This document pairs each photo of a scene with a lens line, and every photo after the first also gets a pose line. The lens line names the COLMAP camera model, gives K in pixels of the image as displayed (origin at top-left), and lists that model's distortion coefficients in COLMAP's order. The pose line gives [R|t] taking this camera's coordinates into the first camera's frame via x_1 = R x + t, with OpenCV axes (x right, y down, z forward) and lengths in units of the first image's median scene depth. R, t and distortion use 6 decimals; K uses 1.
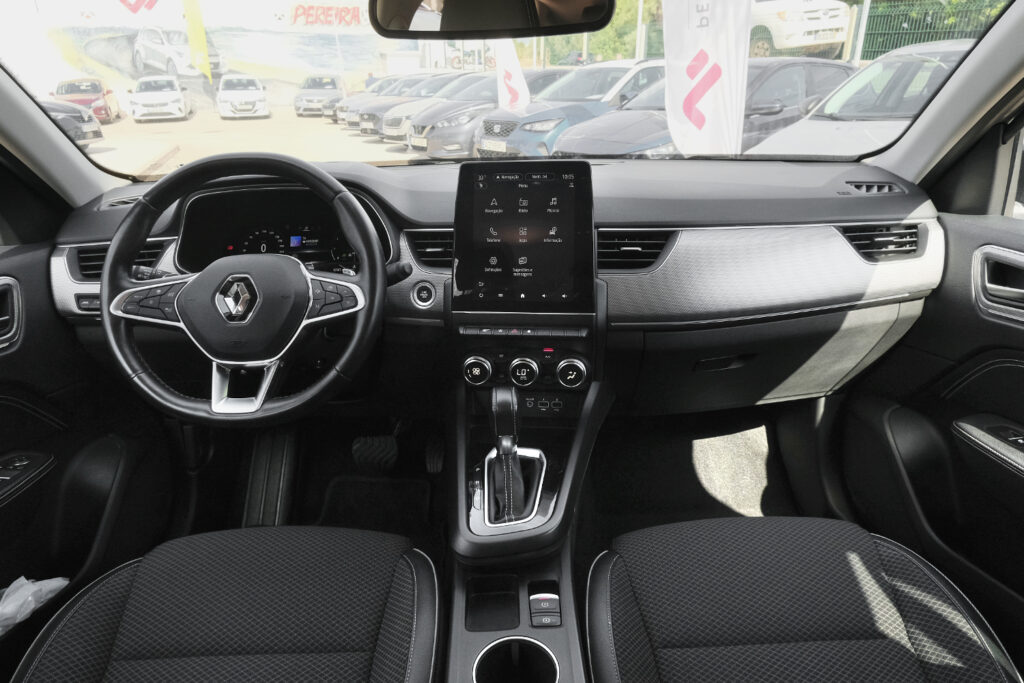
lens RADIAL K [[644.7, 0, 512.0], [0, 644.7, 341.5], [0, 0, 1]] dist [0.015614, -0.000932]
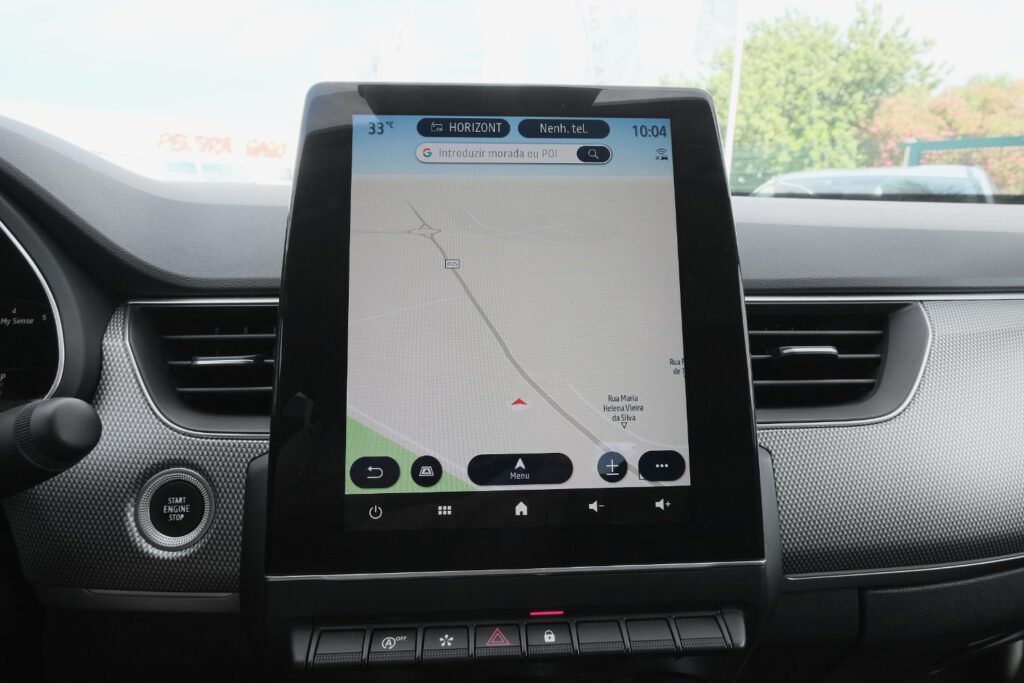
lens RADIAL K [[655.9, 0, 512.0], [0, 655.9, 341.5], [0, 0, 1]] dist [-0.004189, -0.000598]
pose [[0.982968, -0.005025, 0.183707, -0.041717], [0.041282, 0.980117, -0.194079, -0.088181], [-0.179079, 0.198357, 0.963631, 0.705135]]
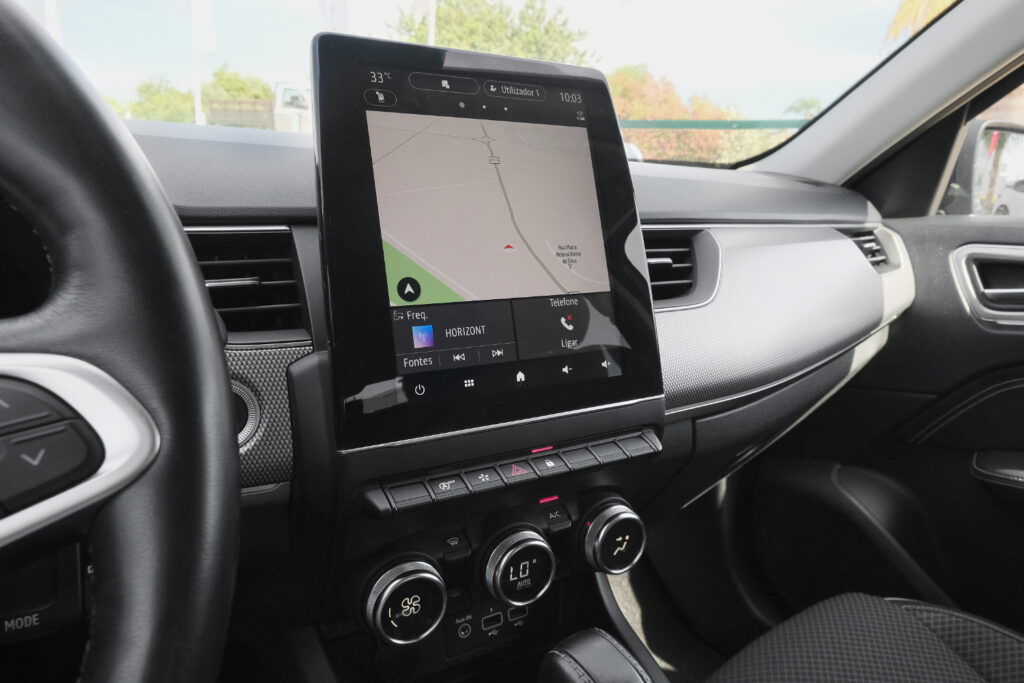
lens RADIAL K [[655.9, 0, 512.0], [0, 655.9, 341.5], [0, 0, 1]] dist [-0.004189, -0.000598]
pose [[0.804590, -0.090229, 0.586936, -0.220457], [0.177961, 0.979599, -0.093362, -0.055727], [-0.566538, 0.179570, 0.804232, 0.683262]]
